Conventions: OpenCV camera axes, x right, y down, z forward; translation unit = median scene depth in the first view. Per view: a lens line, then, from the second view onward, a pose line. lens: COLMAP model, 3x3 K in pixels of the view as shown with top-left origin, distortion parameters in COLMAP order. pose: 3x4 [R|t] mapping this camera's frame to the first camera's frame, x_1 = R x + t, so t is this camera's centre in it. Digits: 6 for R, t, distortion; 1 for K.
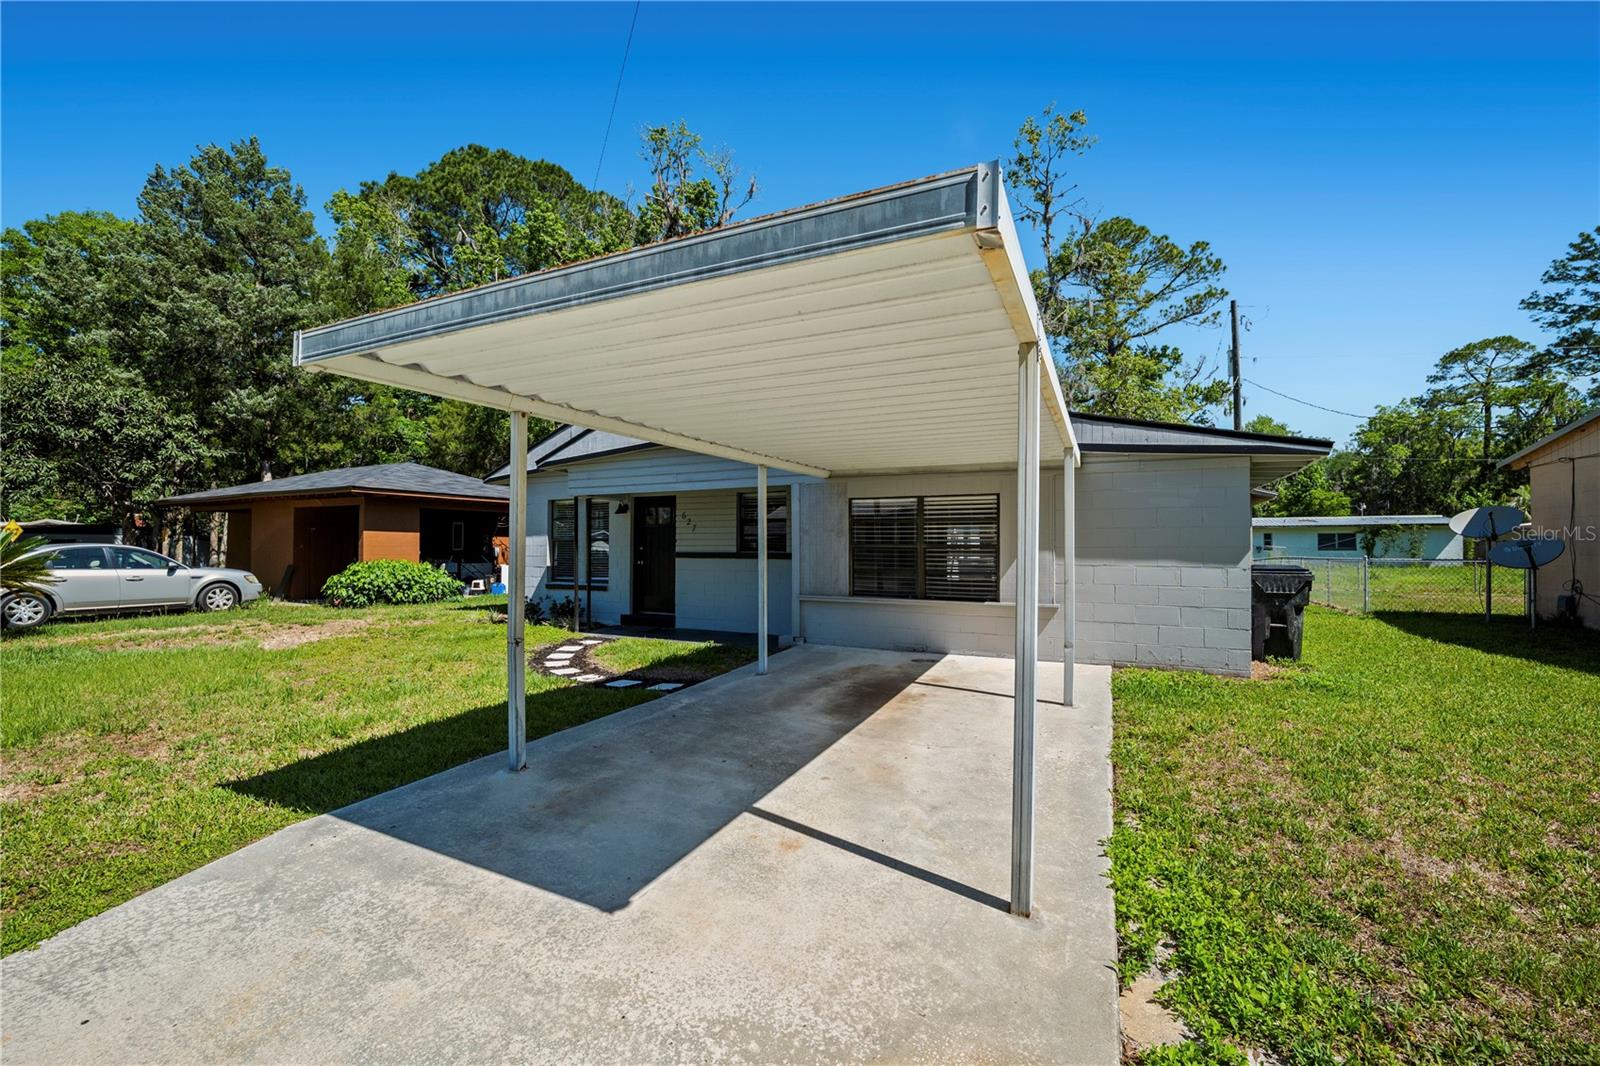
lens RADIAL K [[665.3, 0, 790.1], [0, 665.3, 548.9], [0, 0, 1]] dist [-0.013509, 0.000859]
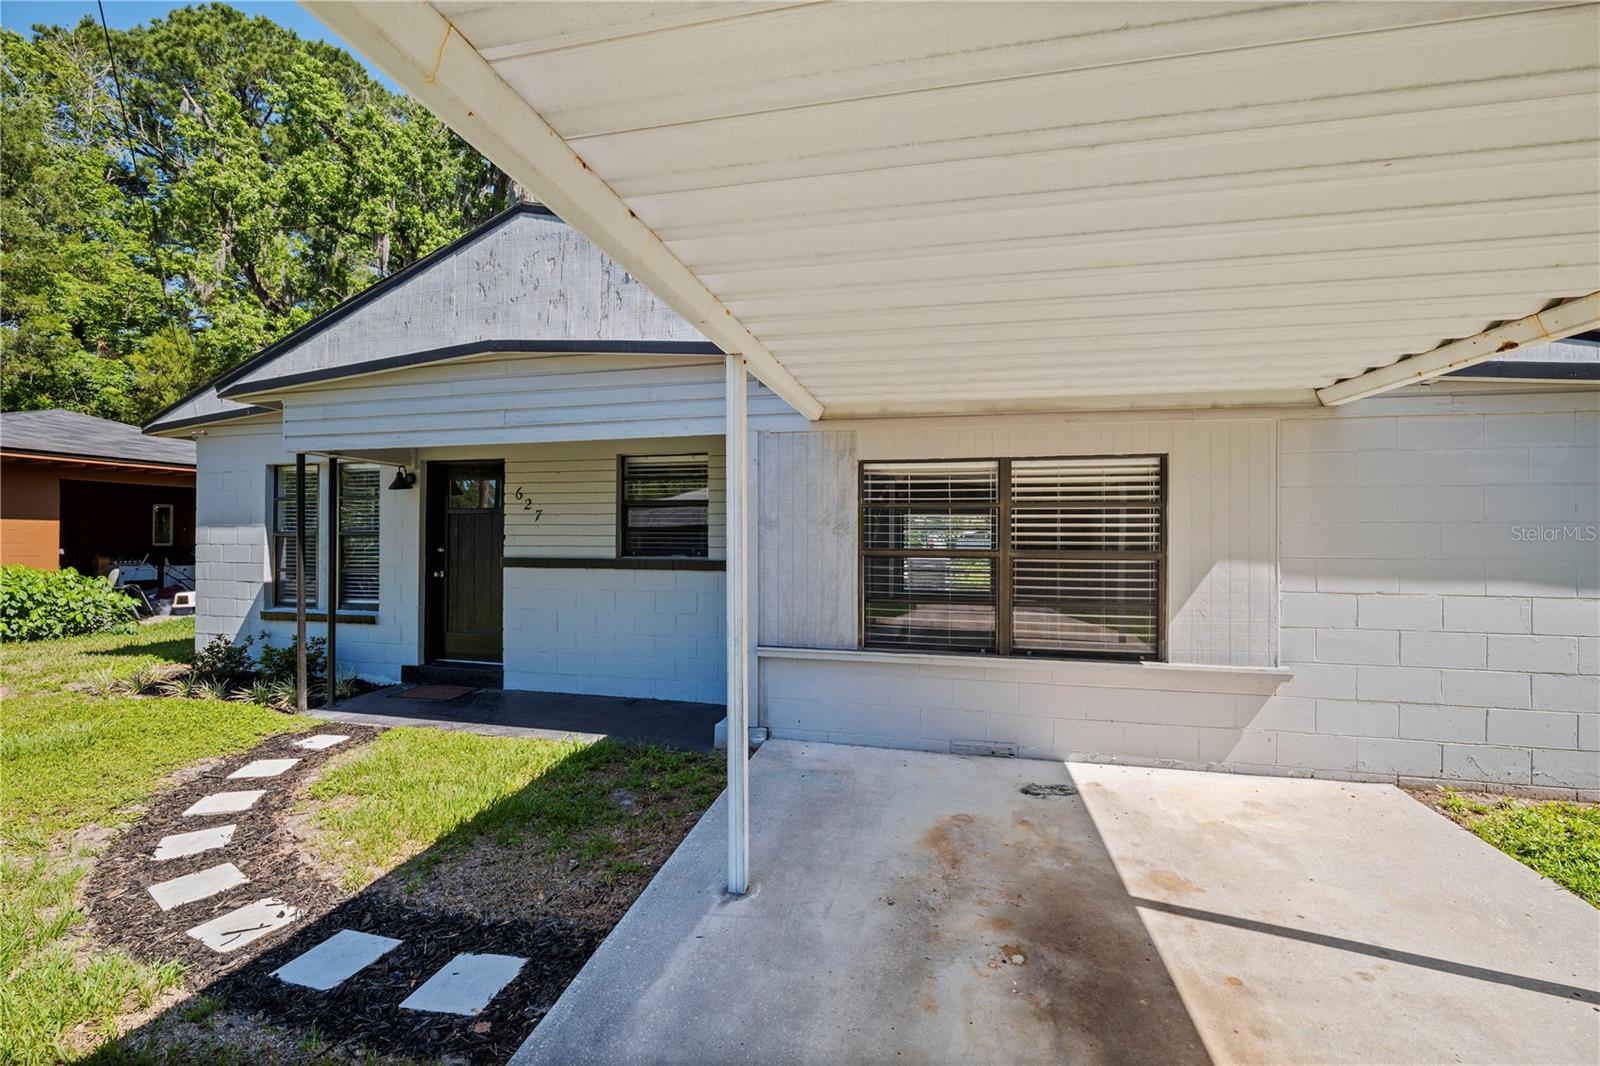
lens RADIAL K [[658.4, 0, 793.9], [0, 658.4, 536.3], [0, 0, 1]] dist [-0.012270, 0.000675]
pose [[0.971333, -0.000048, 0.237721, -0.061129], [0.000467, 0.999998, -0.001706, -0.011872], [-0.237721, 0.001769, 0.971332, 0.374072]]
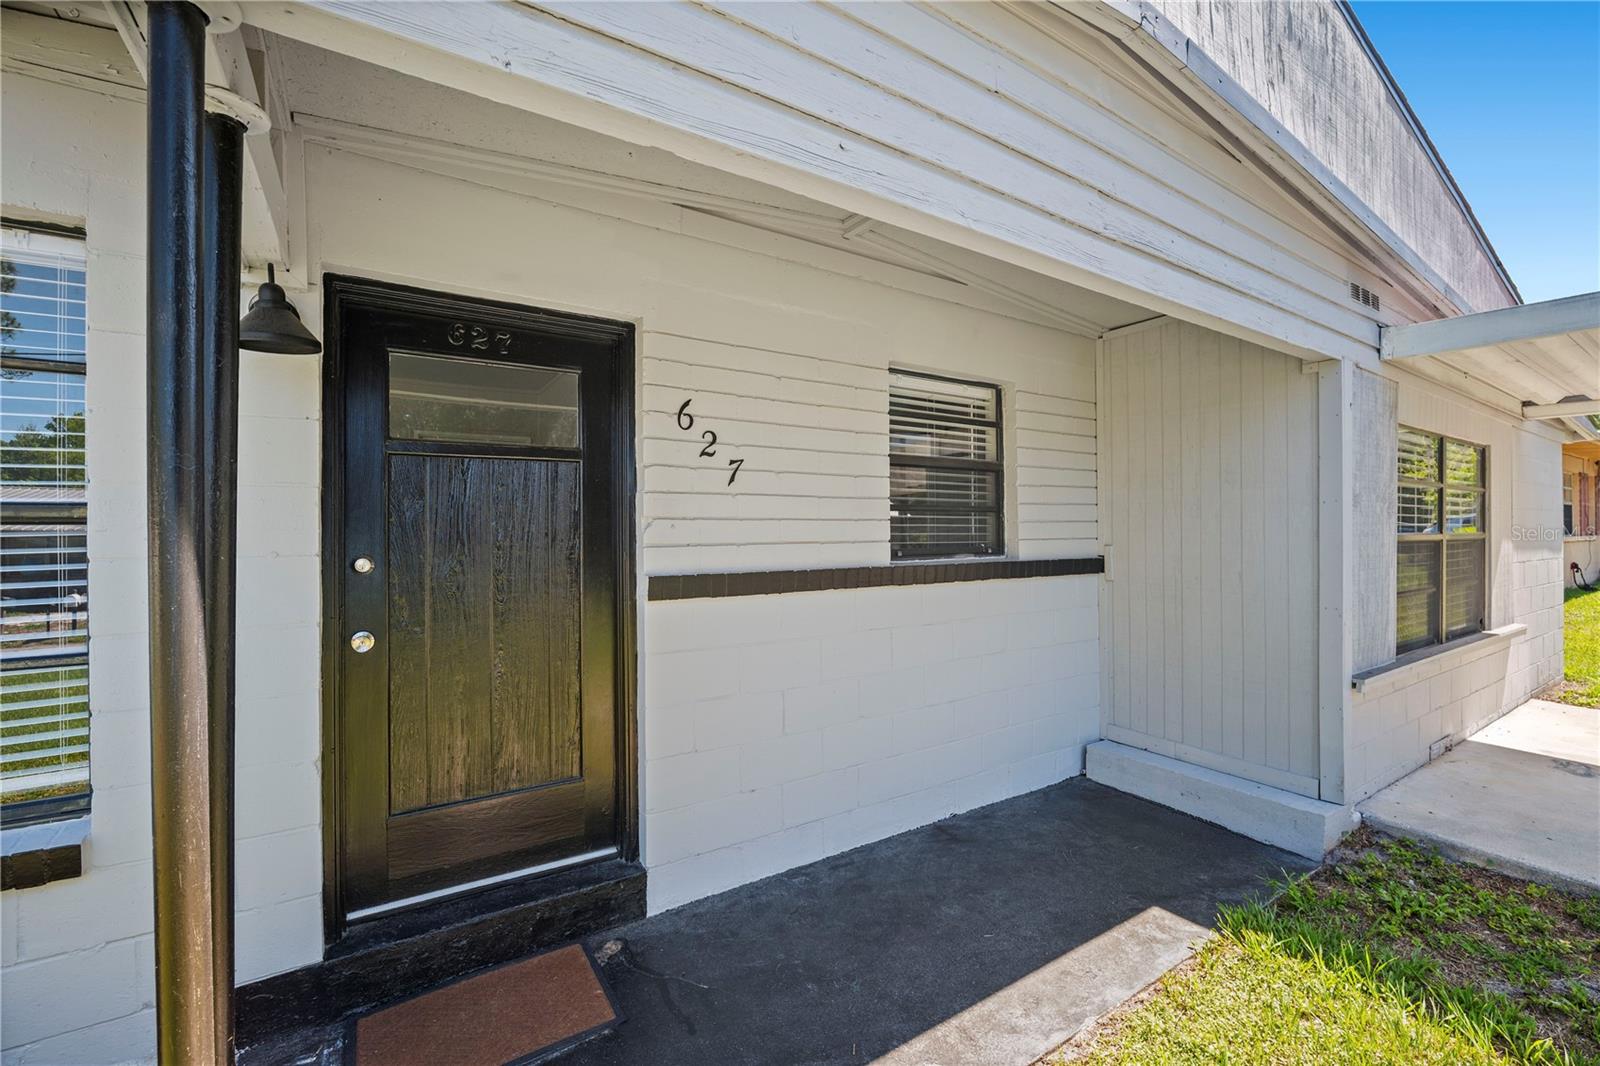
lens RADIAL K [[658.4, 0, 793.9], [0, 658.4, 536.3], [0, 0, 1]] dist [-0.012270, 0.000675]
pose [[0.507362, -0.011149, 0.861661, -0.322418], [0.008602, 0.999932, 0.007874, -0.009375], [-0.861690, 0.003417, 0.507424, 0.813739]]
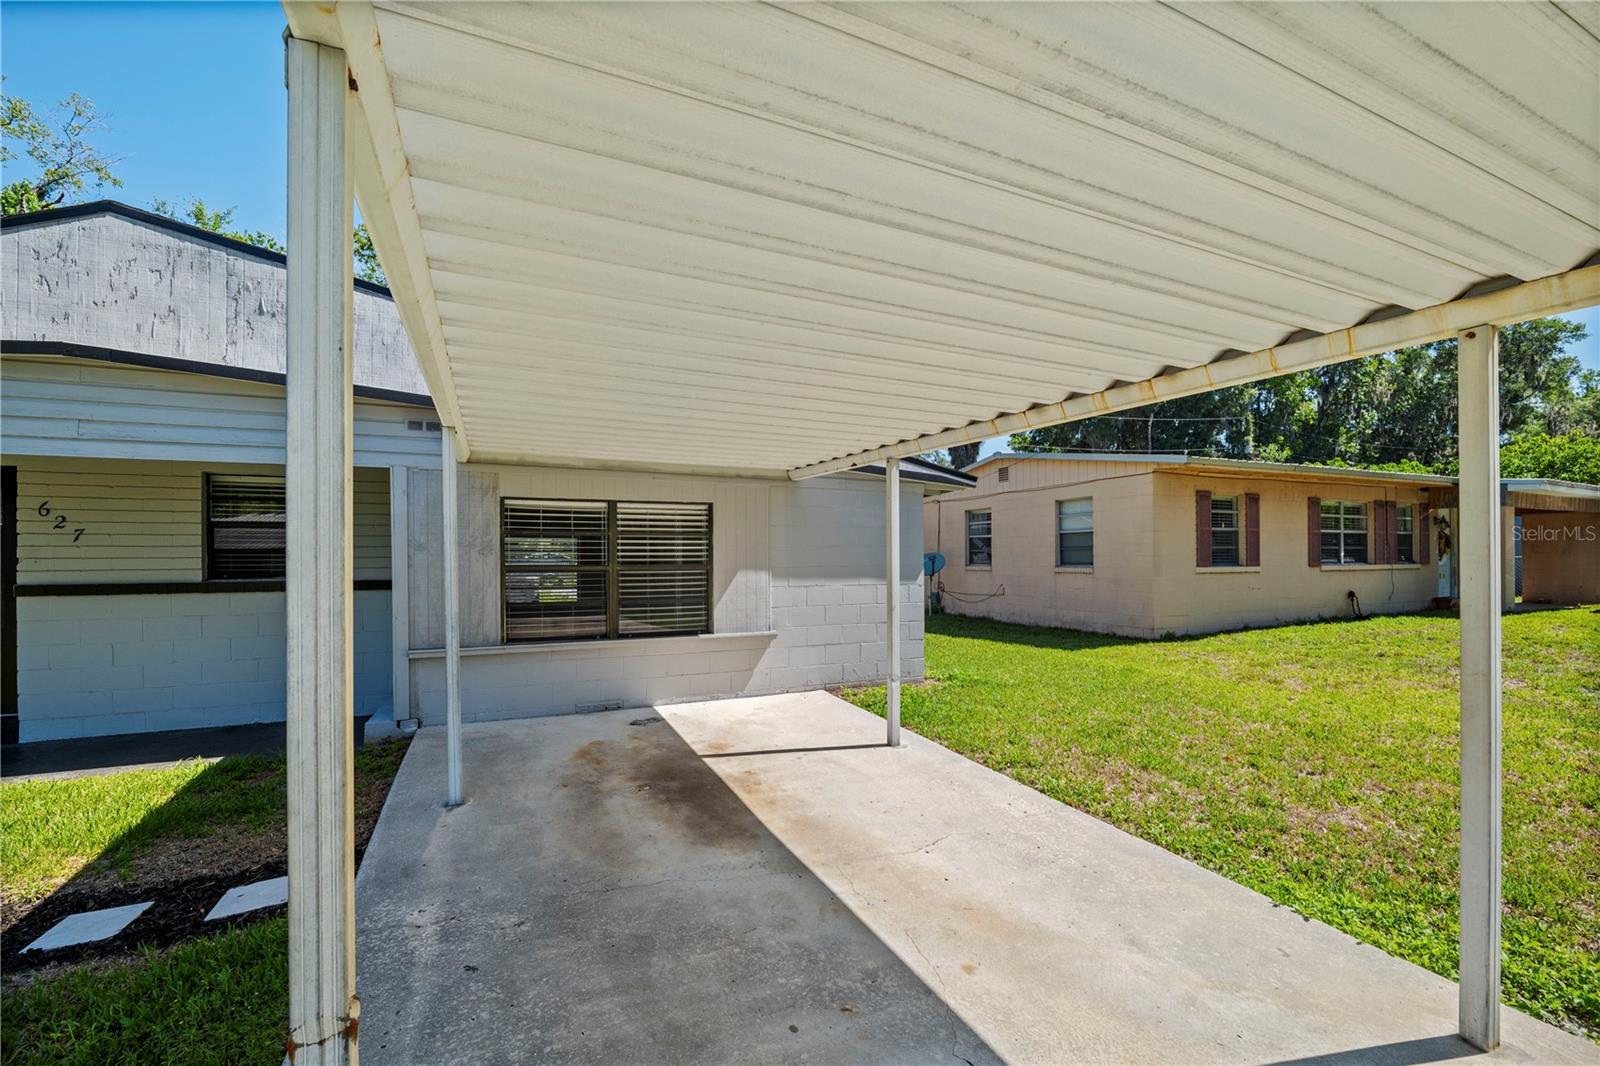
lens RADIAL K [[665.7, 0, 792.9], [0, 665.7, 558.2], [0, 0, 1]] dist [-0.013488, 0.000031]
pose [[0.631030, -0.005863, 0.775737, -0.177116], [0.009004, 0.999959, 0.000233, -0.009123], [-0.775707, 0.006838, 0.631057, 0.259980]]
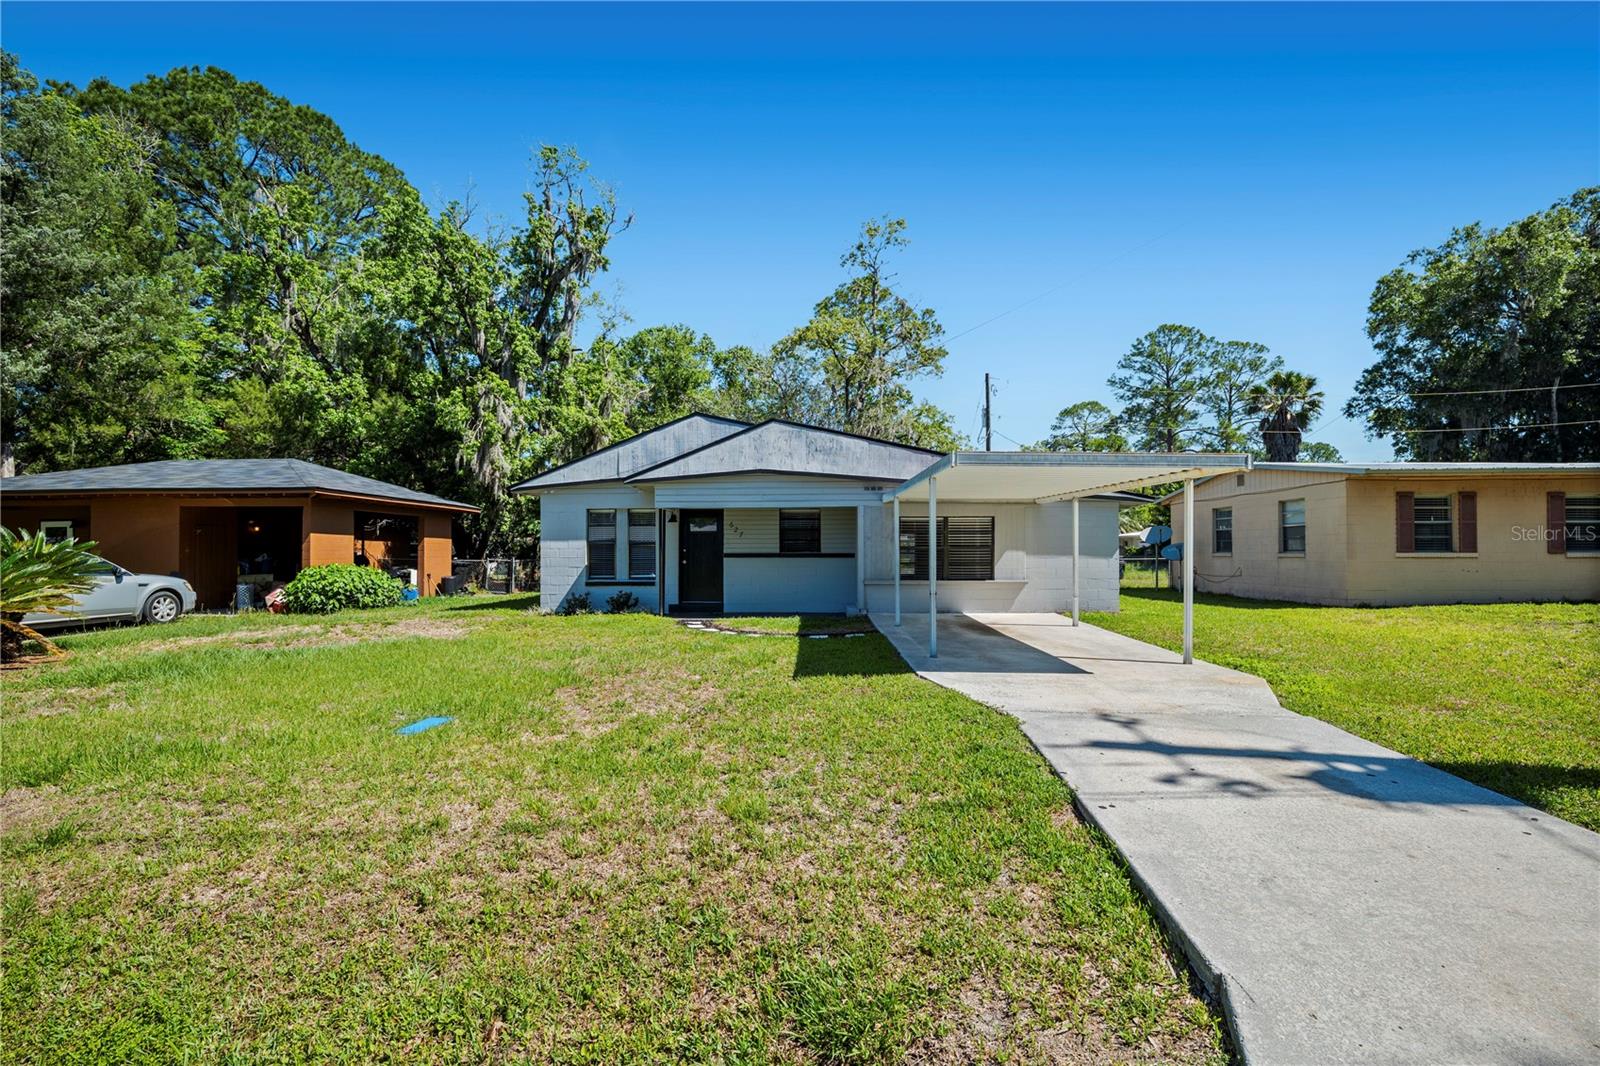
lens RADIAL K [[697.1, 0, 781.1], [0, 697.1, 562.2], [0, 0, 1]] dist [-0.012193, 0.000343]
pose [[0.904158, -0.008656, 0.427110, -0.622267], [0.004928, 0.999940, 0.009834, 0.008821], [-0.427170, -0.006786, 0.904146, -0.253763]]
